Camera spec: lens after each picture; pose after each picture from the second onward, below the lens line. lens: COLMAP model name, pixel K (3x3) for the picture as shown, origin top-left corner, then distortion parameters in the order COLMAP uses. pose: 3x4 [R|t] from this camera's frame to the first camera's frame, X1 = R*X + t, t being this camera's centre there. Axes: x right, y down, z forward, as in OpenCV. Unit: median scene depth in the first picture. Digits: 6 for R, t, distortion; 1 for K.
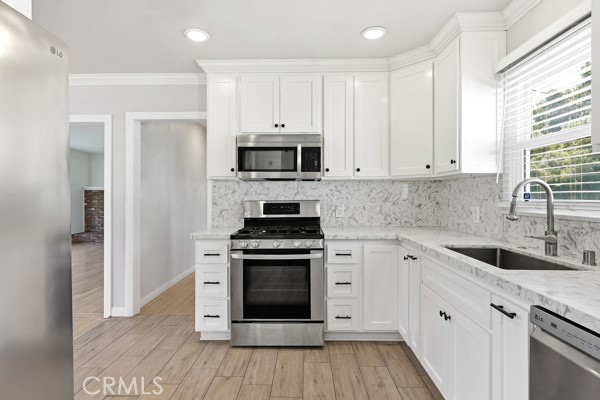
lens RADIAL K [[325.2, 0, 300.0], [0, 325.2, 197.4], [0, 0, 1]] dist [0.006735, 0.000434]
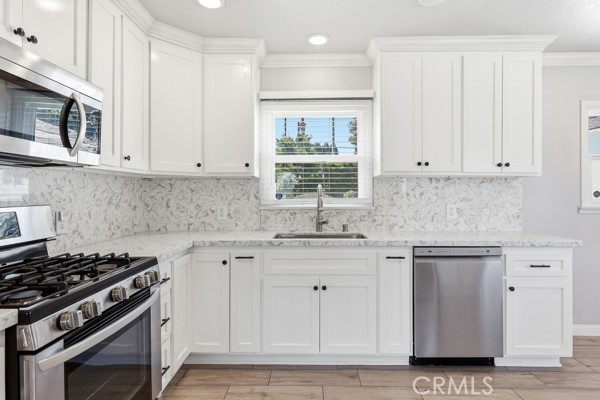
lens RADIAL K [[325.2, 0, 300.2], [0, 325.2, 197.2], [0, 0, 1]] dist [0.006735, 0.000434]
pose [[-0.000311, -0.007783, 0.999970, -0.539810], [0.007856, 0.999939, 0.007785, -0.005745], [-0.999969, 0.007858, -0.000249, 0.686643]]
